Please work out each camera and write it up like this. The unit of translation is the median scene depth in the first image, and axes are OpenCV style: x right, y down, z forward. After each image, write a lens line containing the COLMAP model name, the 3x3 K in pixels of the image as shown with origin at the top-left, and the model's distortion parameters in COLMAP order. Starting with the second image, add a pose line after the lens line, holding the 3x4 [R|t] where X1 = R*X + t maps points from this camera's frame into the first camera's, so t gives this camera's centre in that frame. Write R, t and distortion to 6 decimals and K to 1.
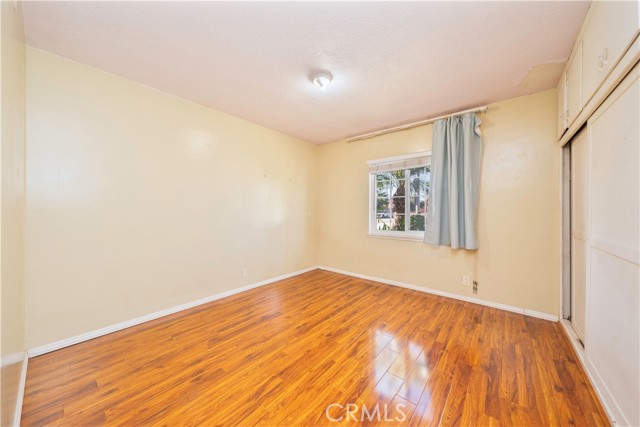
lens RADIAL K [[224.0, 0, 319.2], [0, 224.0, 208.0], [0, 0, 1]] dist [0.007948, -0.000006]
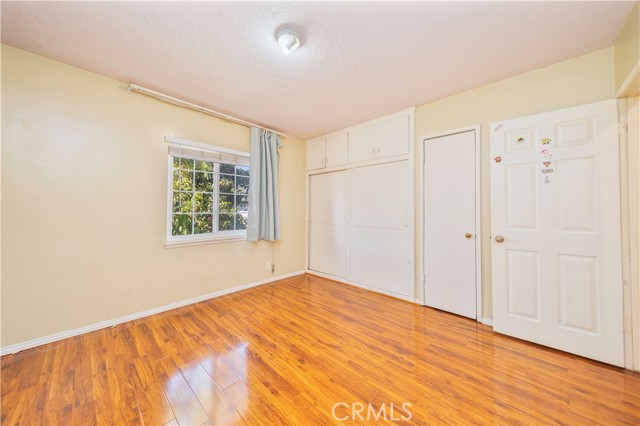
lens RADIAL K [[224.0, 0, 319.2], [0, 224.0, 207.5], [0, 0, 1]] dist [0.007948, -0.000006]
pose [[0.057911, 0.007992, 0.998290, -0.552638], [-0.018193, 0.999810, -0.006949, 0.002213], [-0.998156, -0.017760, 0.058045, 0.630713]]
